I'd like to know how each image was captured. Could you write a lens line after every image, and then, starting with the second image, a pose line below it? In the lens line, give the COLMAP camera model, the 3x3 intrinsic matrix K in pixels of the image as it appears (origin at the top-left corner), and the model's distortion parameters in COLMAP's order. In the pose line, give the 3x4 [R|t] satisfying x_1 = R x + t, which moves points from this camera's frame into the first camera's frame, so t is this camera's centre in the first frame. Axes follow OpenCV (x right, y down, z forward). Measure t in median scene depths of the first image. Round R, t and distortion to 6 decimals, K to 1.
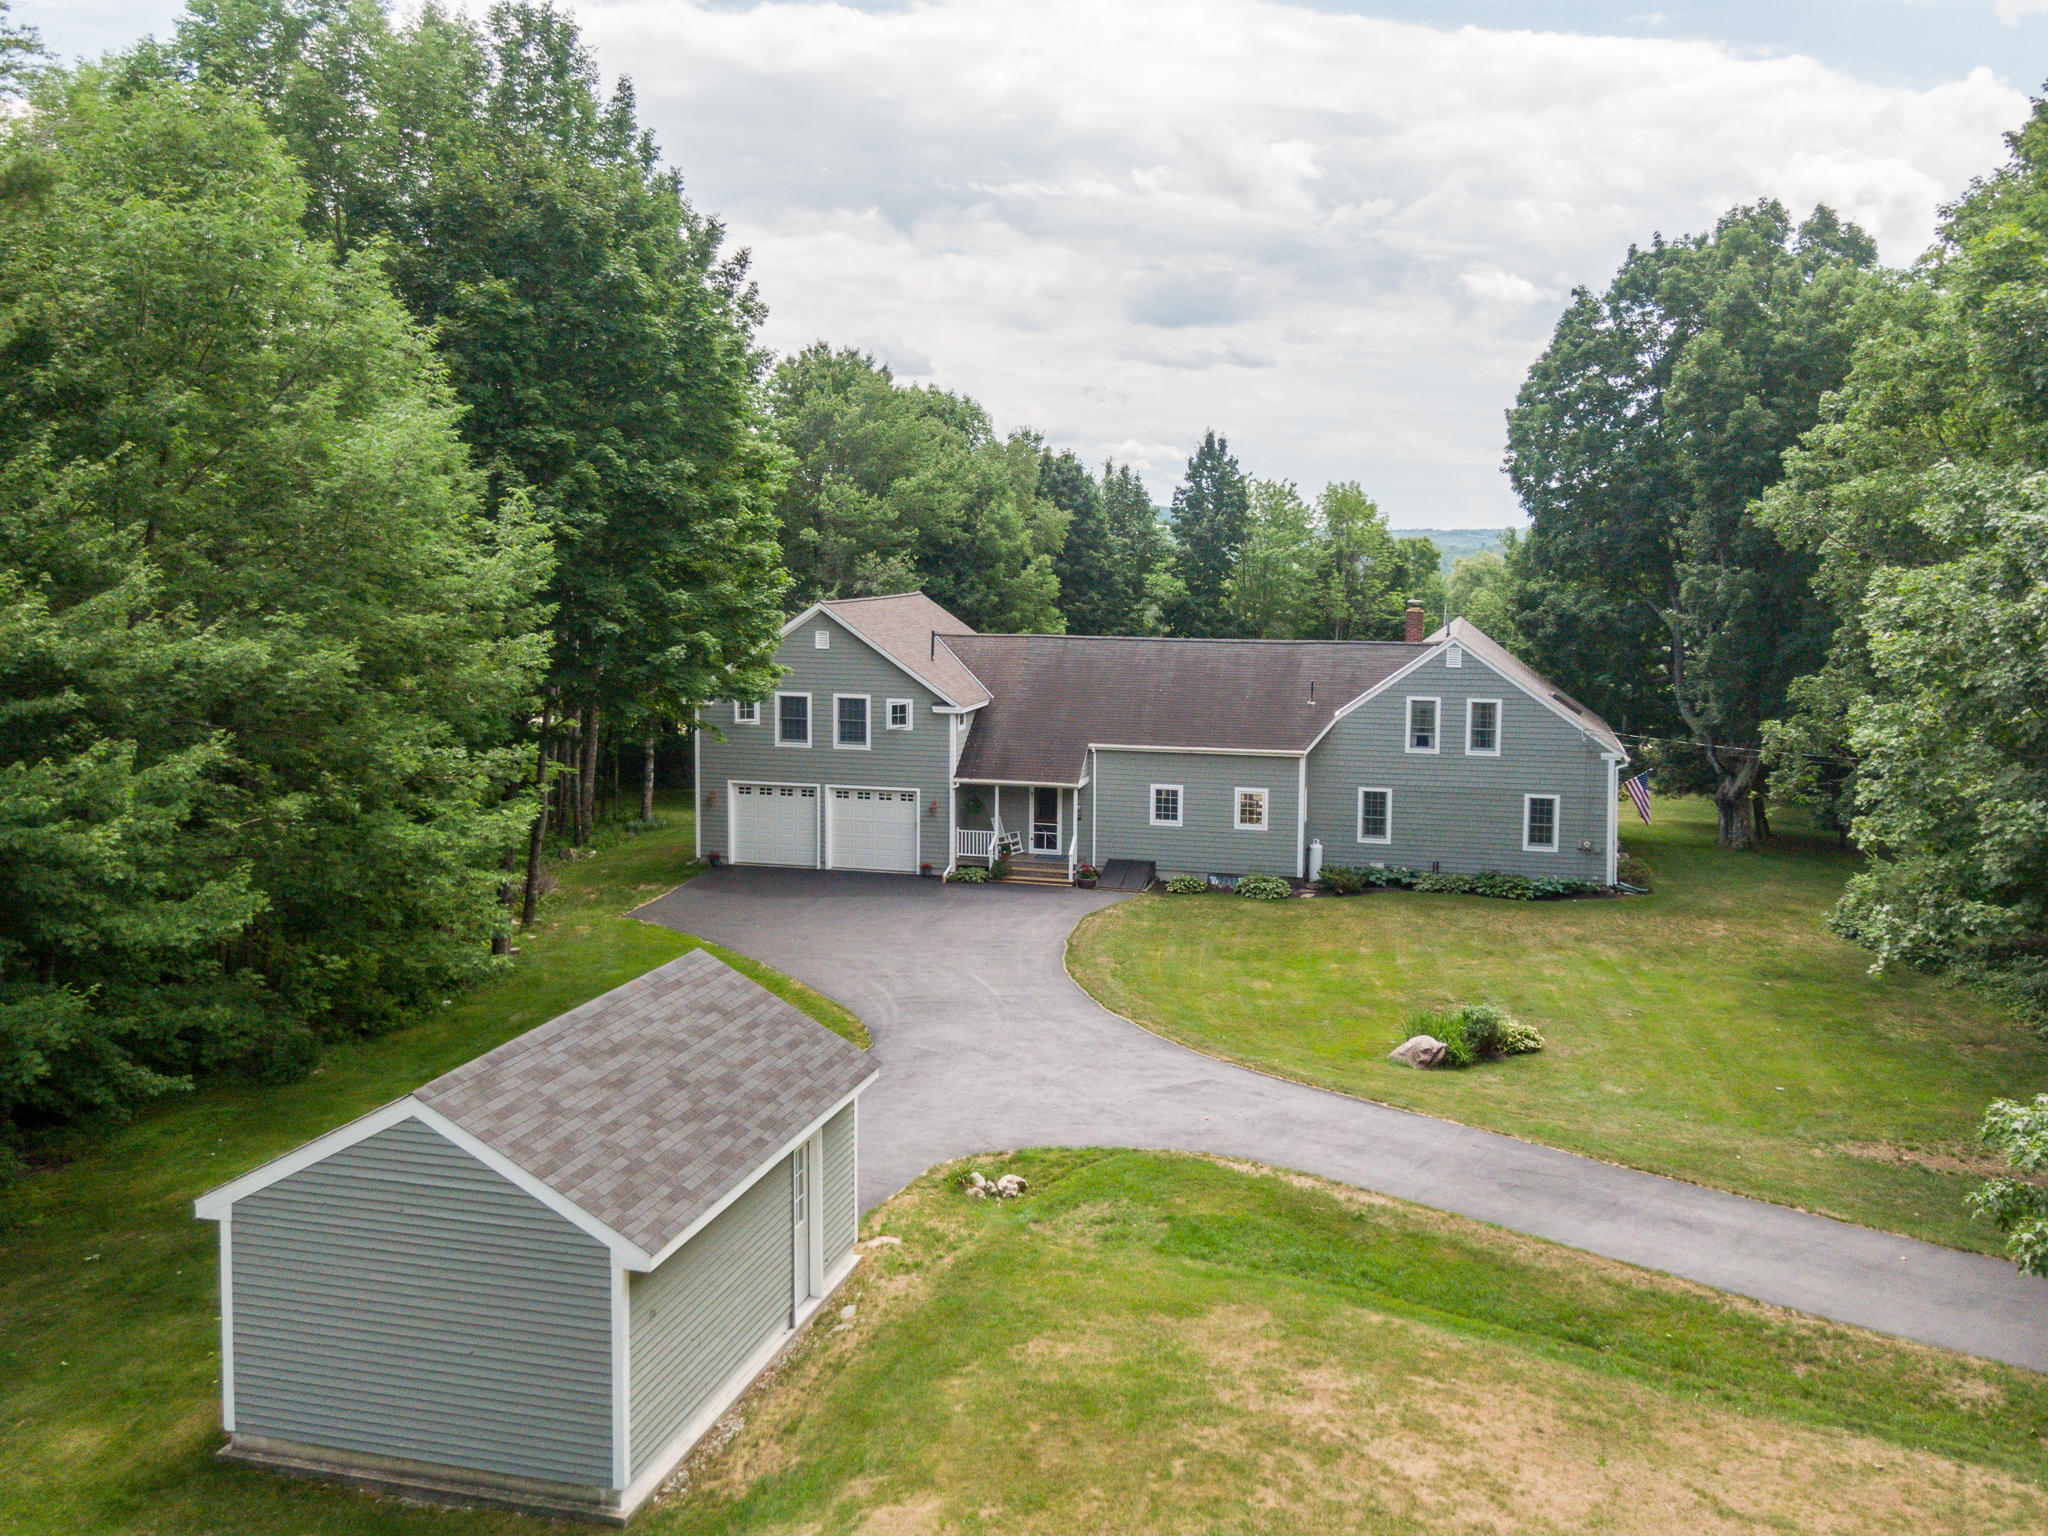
lens RADIAL K [[1764.4, 0, 1031.8], [0, 1764.4, 719.4], [0, 0, 1]] dist [0.040321, -0.022221]
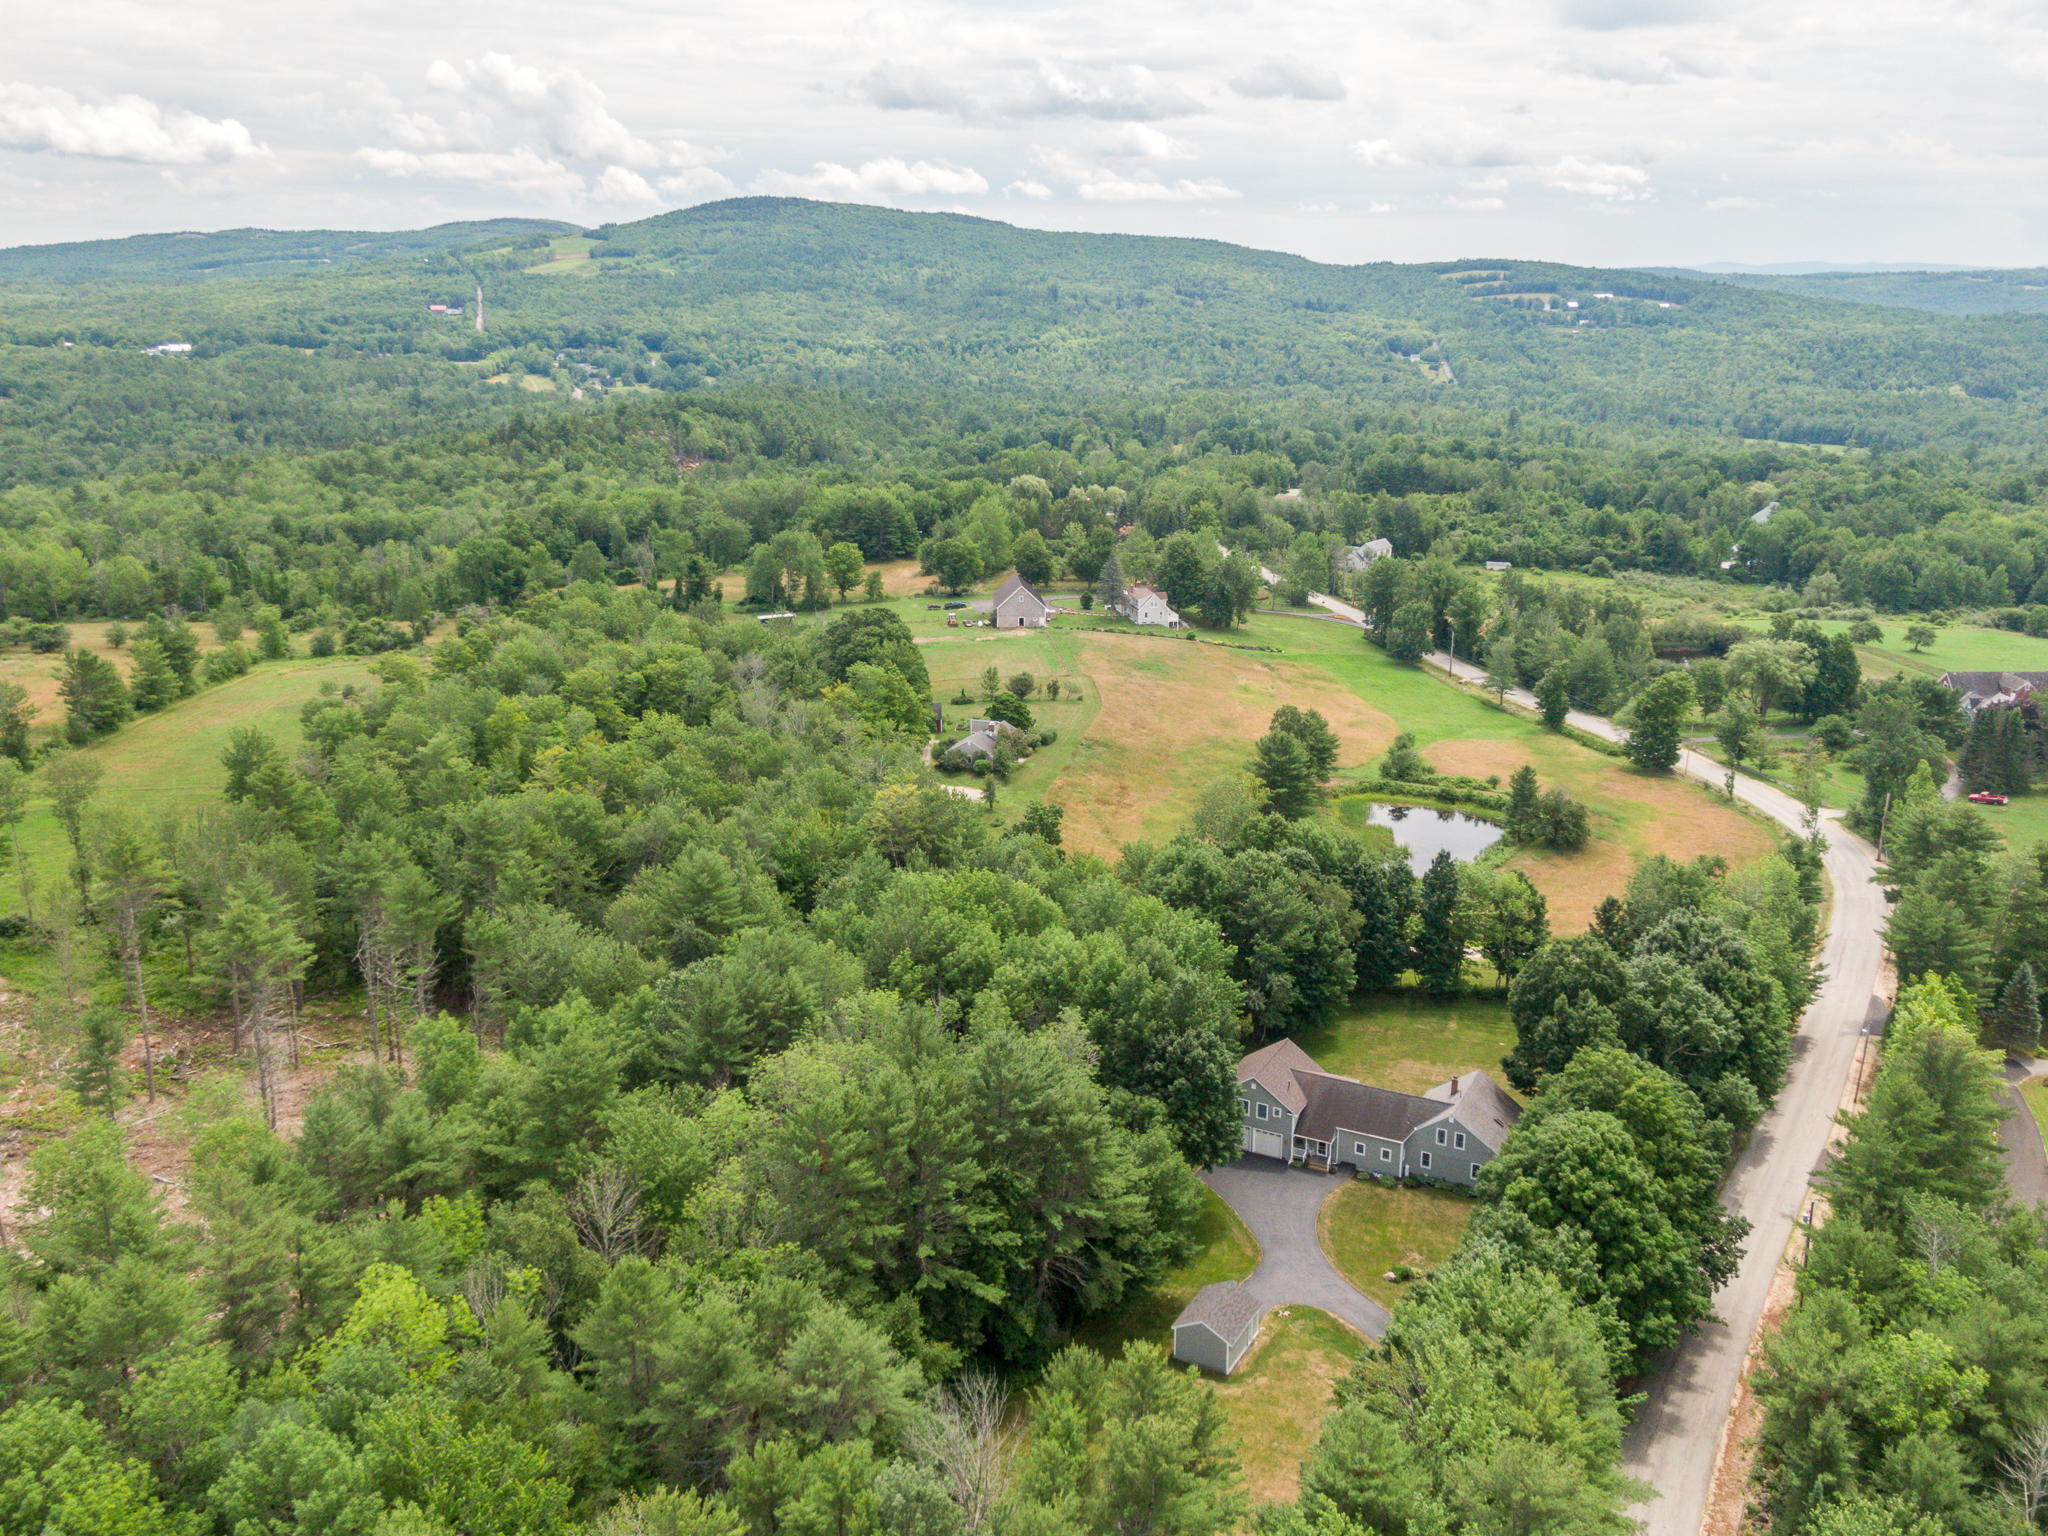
lens RADIAL K [[1764.4, 0, 1043.3], [0, 1764.4, 756.7], [0, 0, 1]] dist [0.040321, -0.022221]
pose [[0.973457, 0.057321, -0.221577, 0.187721], [-0.017965, 0.984279, 0.175706, -1.202687], [0.228165, -0.167062, 0.959182, -2.086059]]
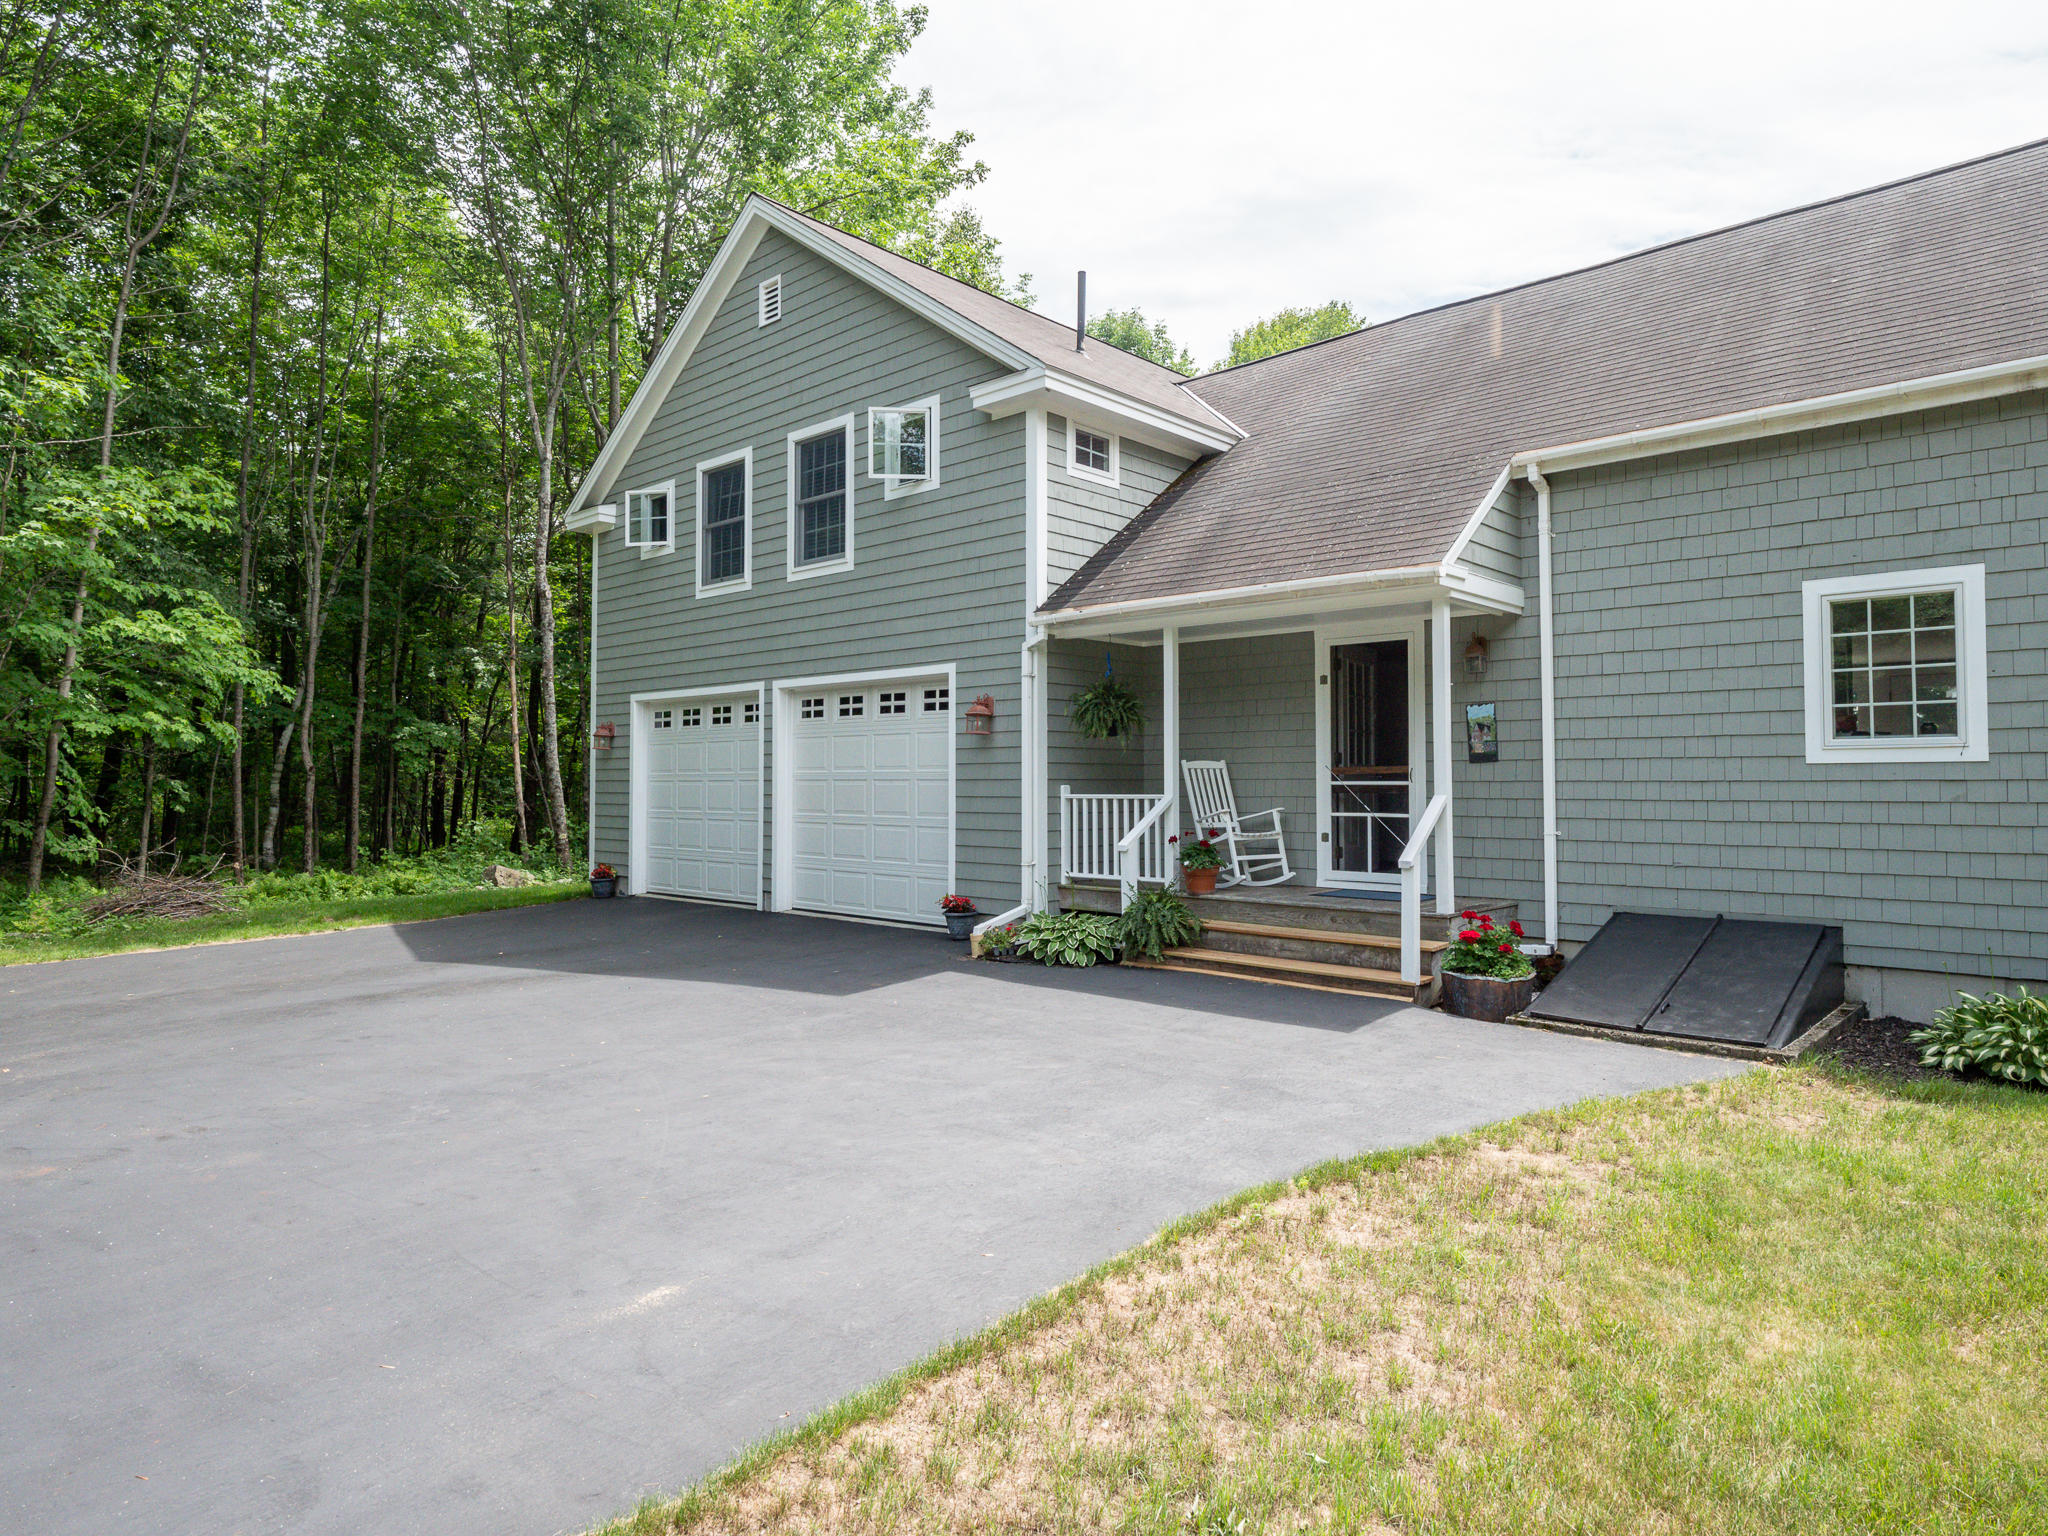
lens RADIAL K [[1201.9, 0, 1021.2], [0, 1201.9, 752.9], [0, 0, 1]] dist [-0.014880, 0.000475]
pose [[0.873275, -0.021231, -0.486766, 0.053810], [-0.041698, 0.992128, -0.118082, 0.081139], [0.485441, 0.123415, 0.865515, 0.820874]]
